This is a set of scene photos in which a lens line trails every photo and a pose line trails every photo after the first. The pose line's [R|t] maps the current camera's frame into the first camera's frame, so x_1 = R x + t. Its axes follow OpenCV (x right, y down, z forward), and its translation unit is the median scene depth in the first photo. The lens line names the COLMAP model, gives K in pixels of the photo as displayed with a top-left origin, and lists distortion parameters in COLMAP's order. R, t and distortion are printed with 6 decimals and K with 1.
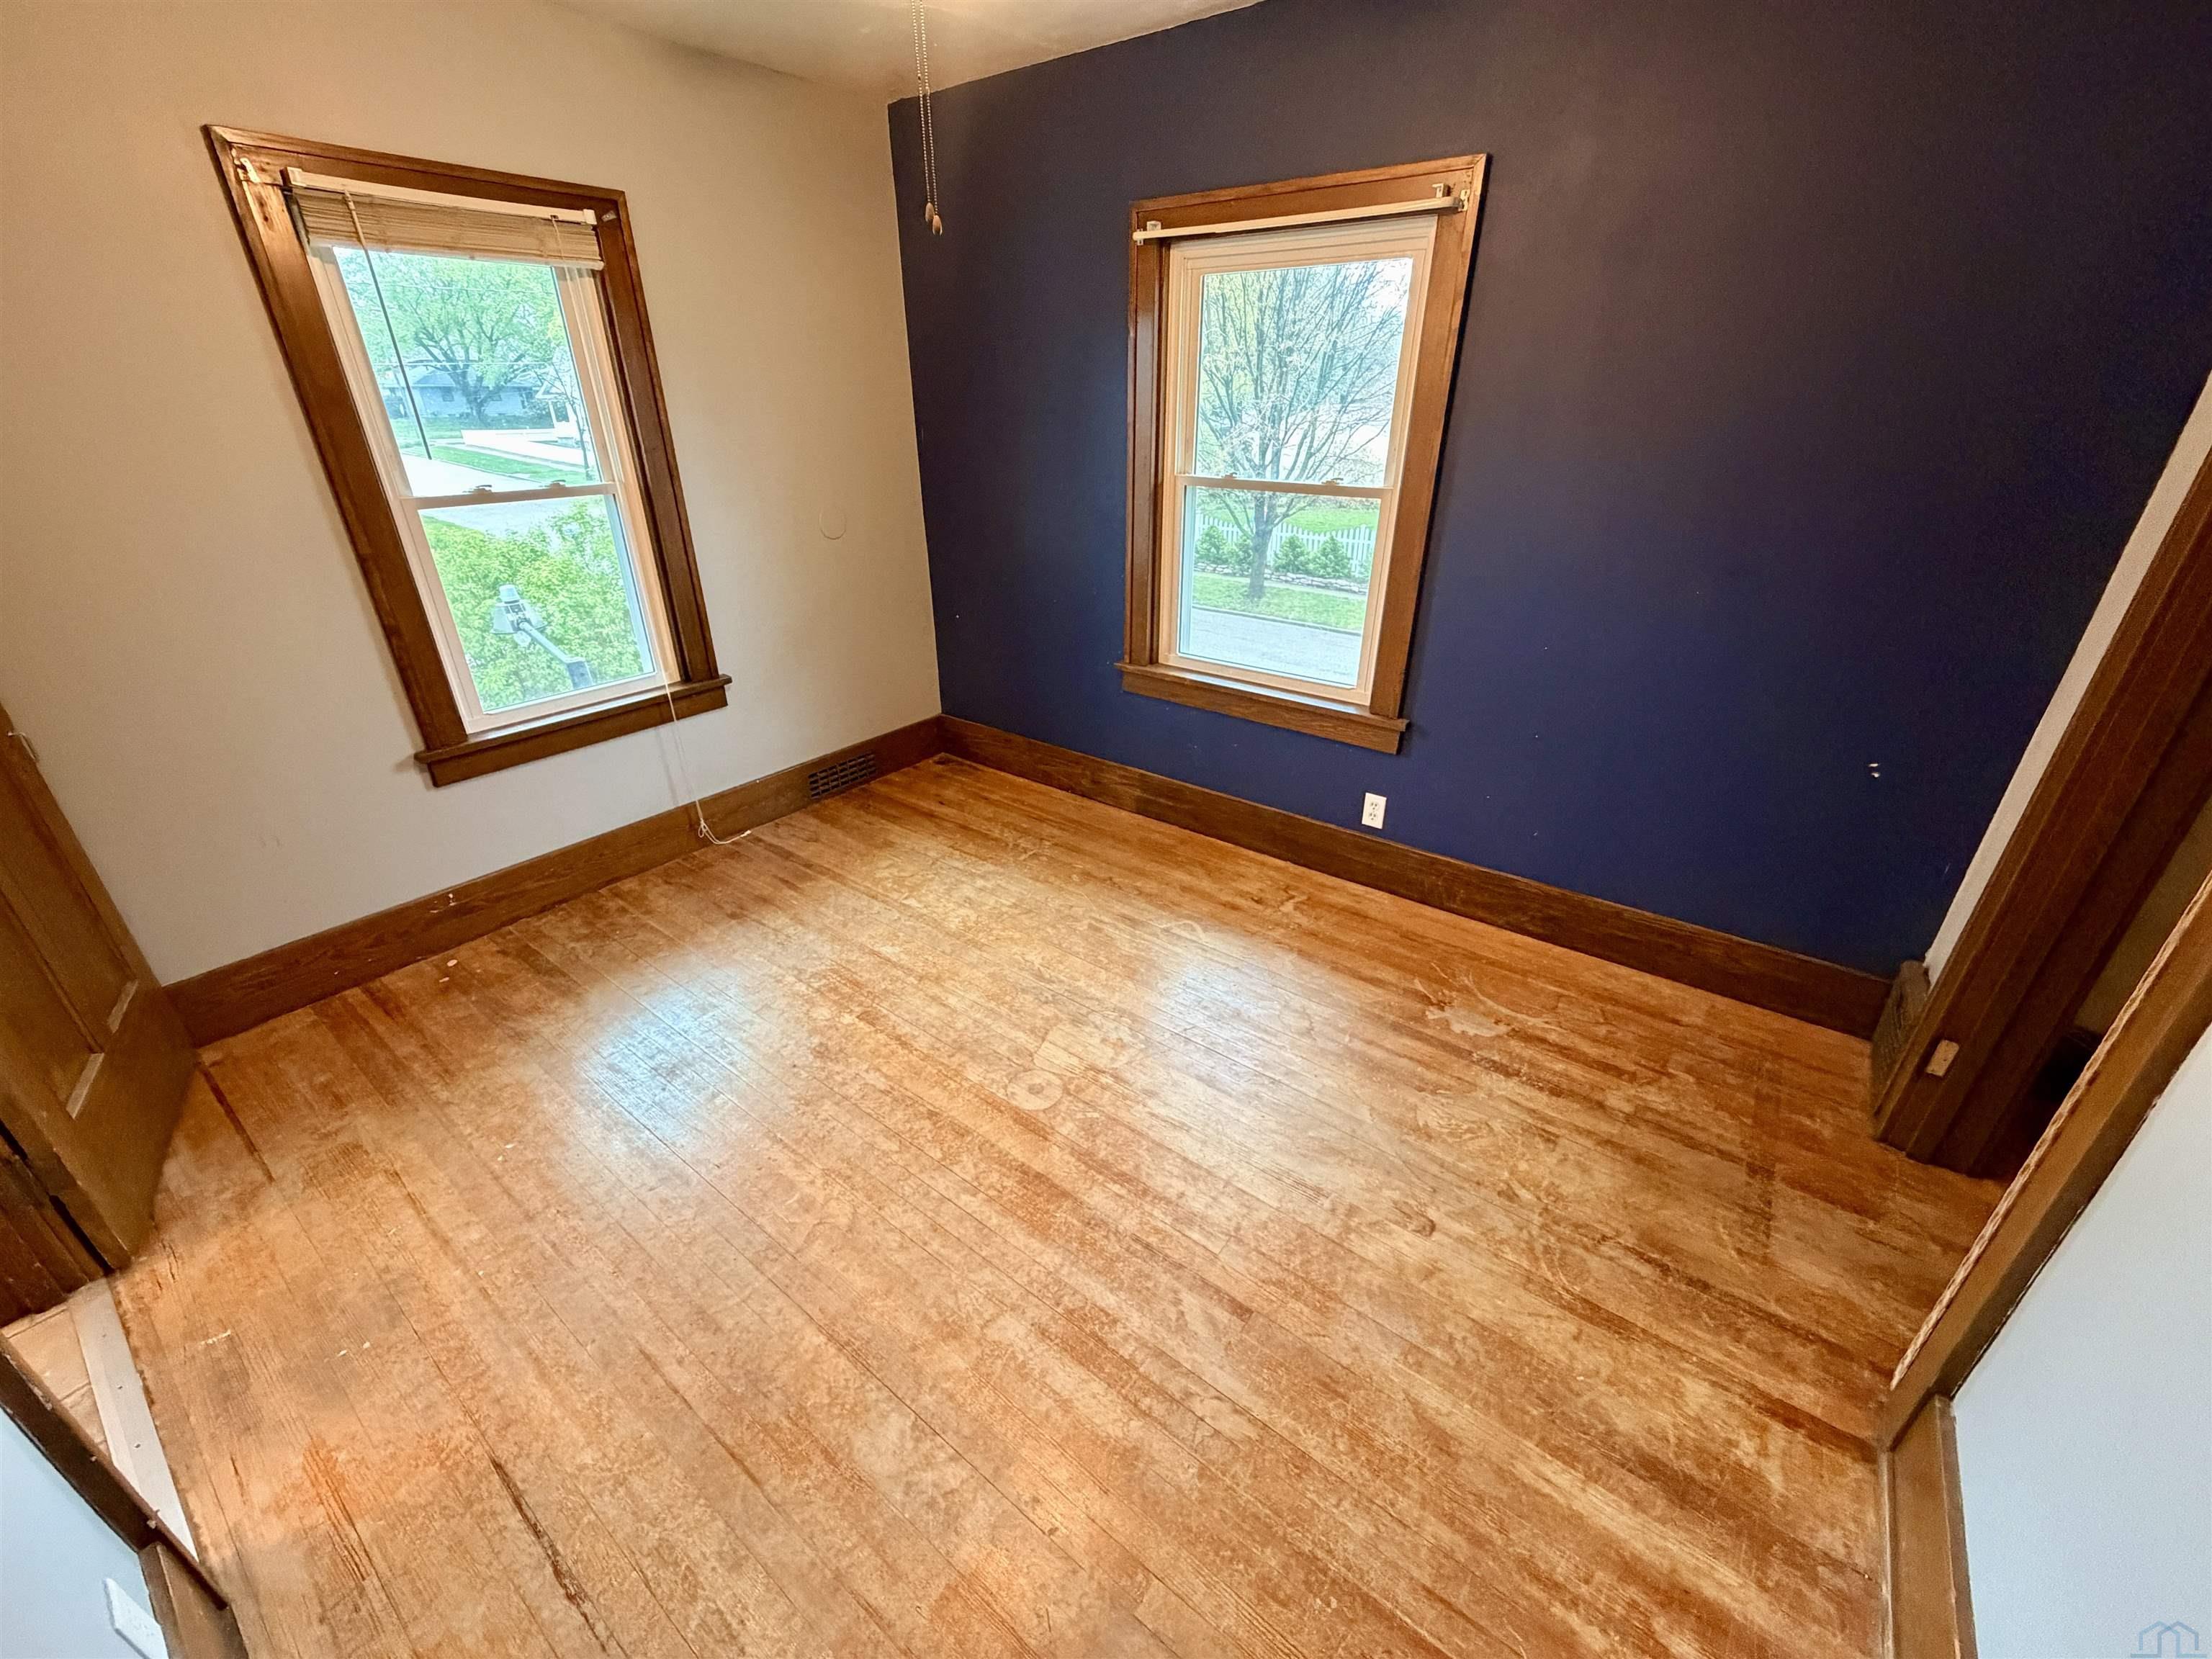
lens RADIAL K [[880.3, 0, 1103.2], [0, 880.3, 824.7], [0, 0, 1]] dist [-0.000908, 0.000128]
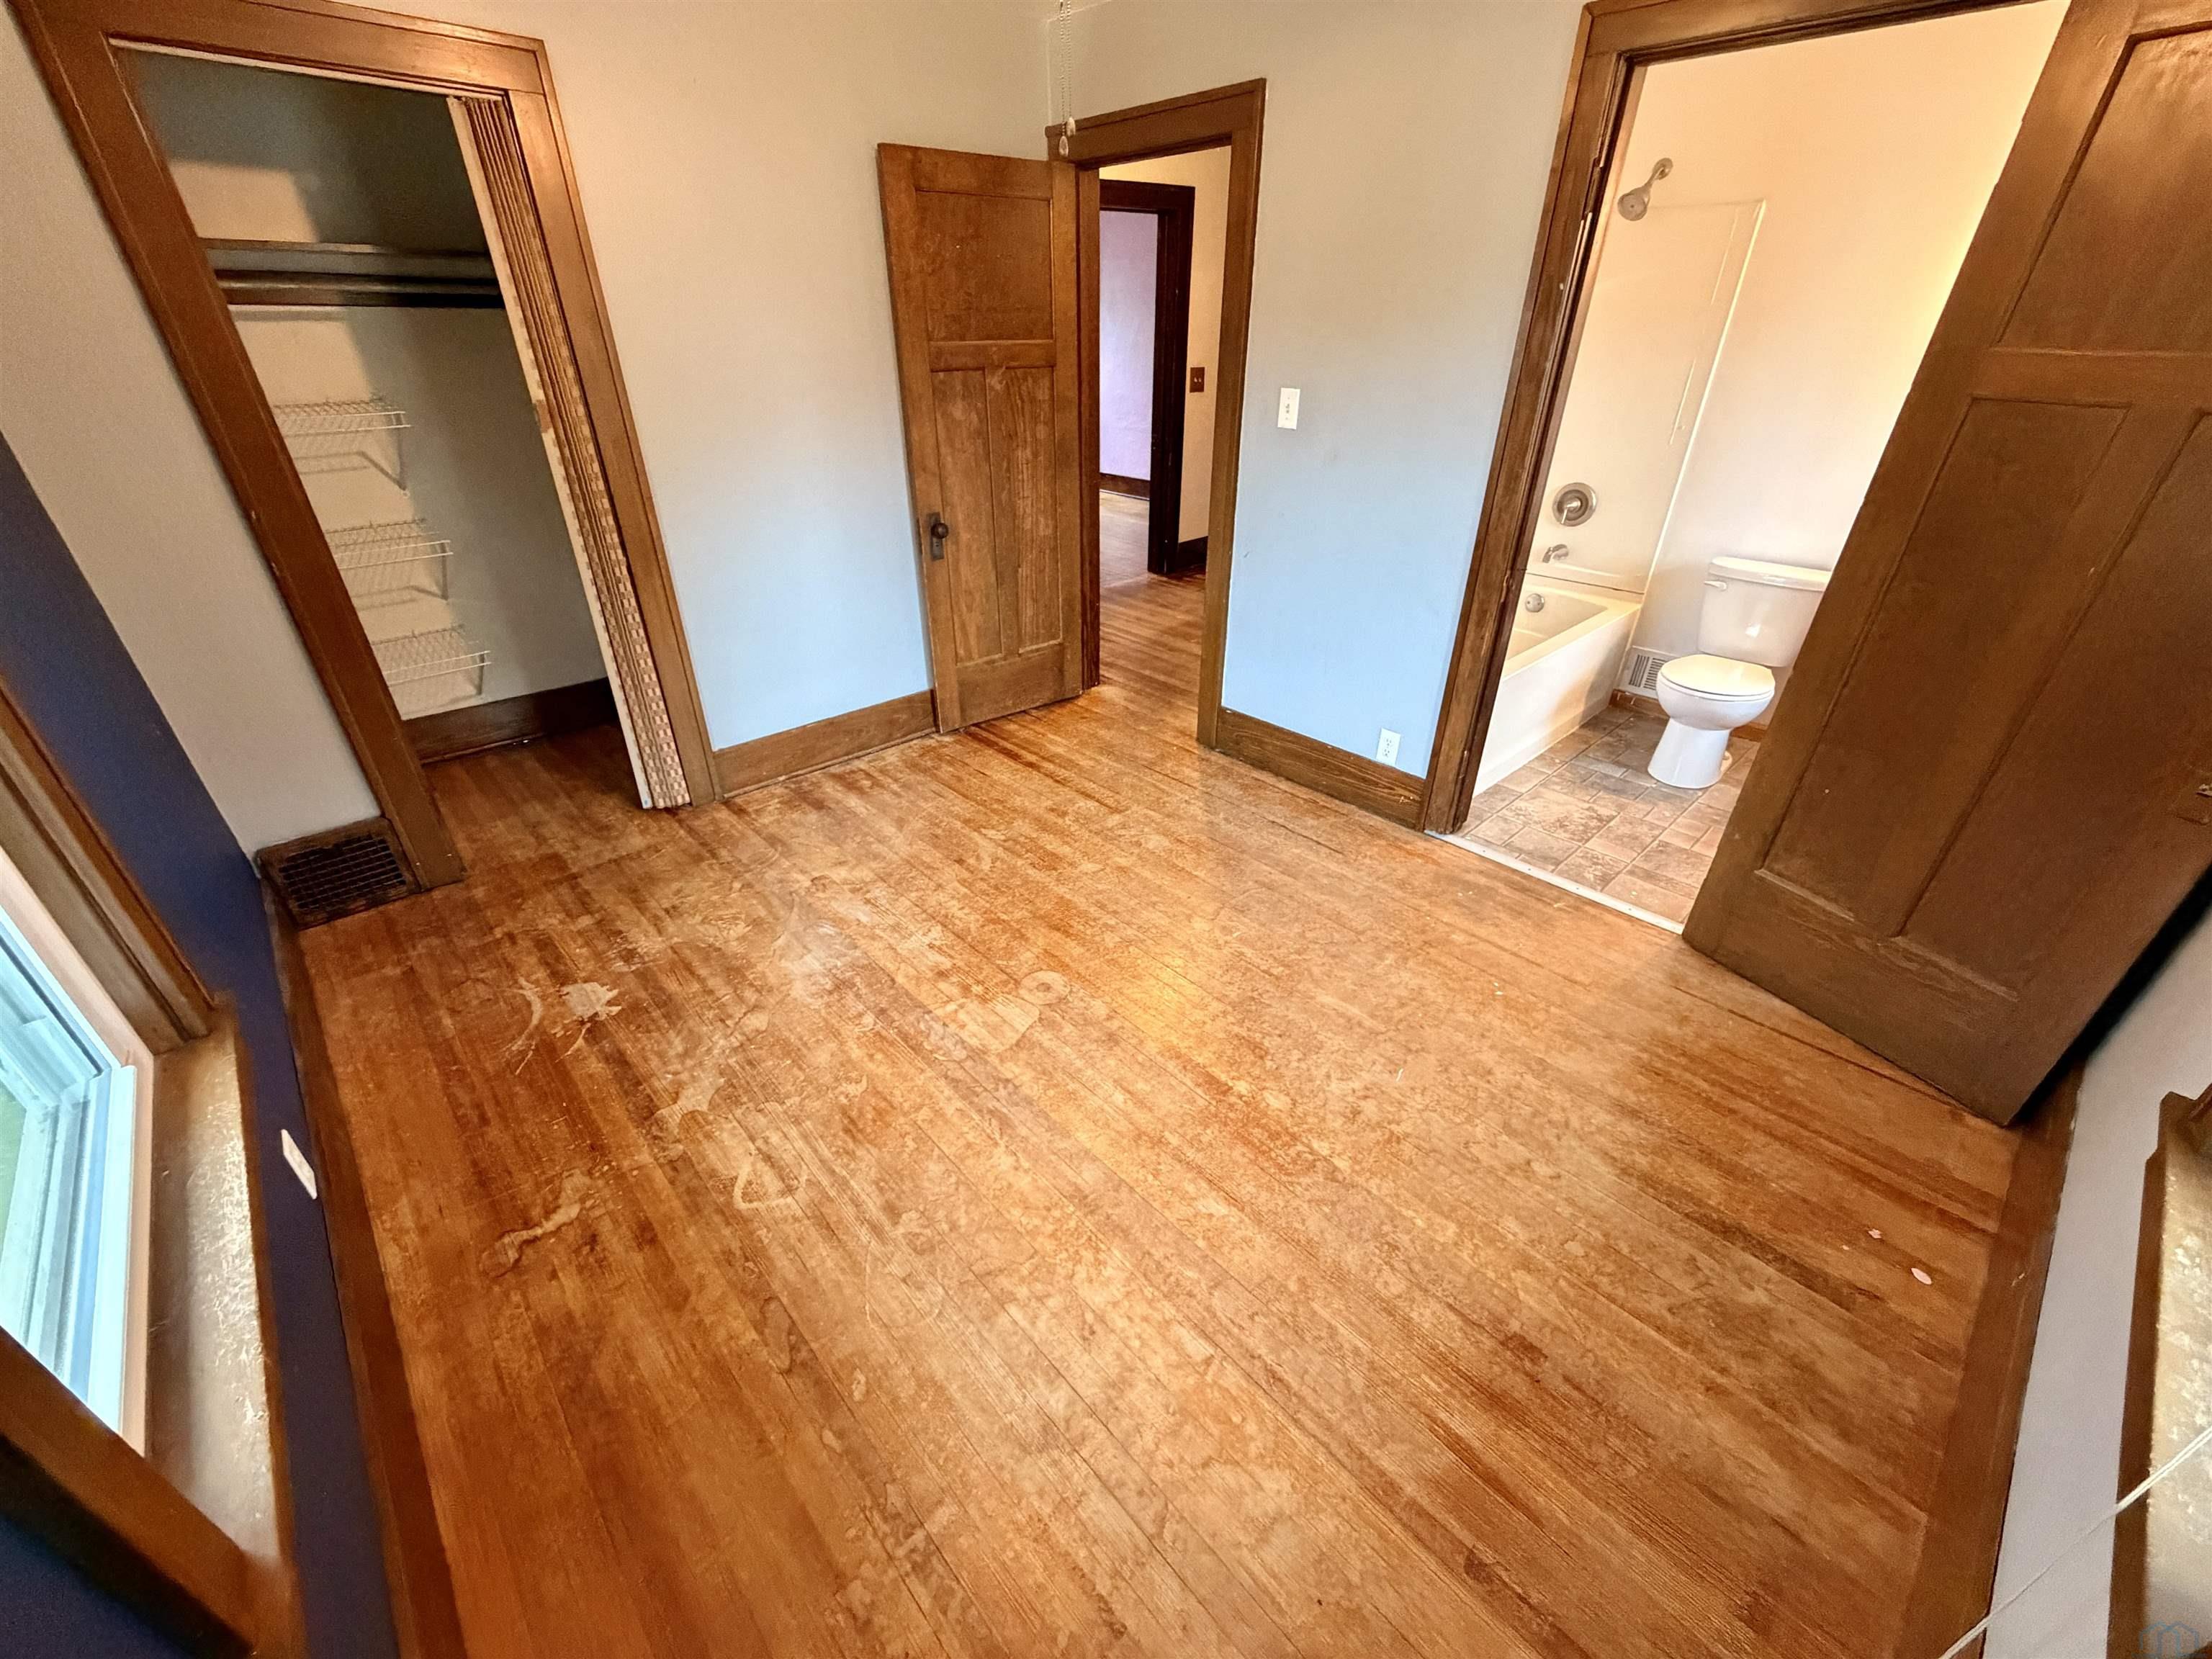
lens RADIAL K [[880.3, 0, 1098.7], [0, 880.3, 831.3], [0, 0, 1]] dist [-0.000908, 0.000128]
pose [[-0.983424, -0.087394, 0.158871, -0.269550], [0.084132, 0.556226, 0.826761, -0.629200], [-0.160622, 0.826423, -0.539653, 1.283200]]
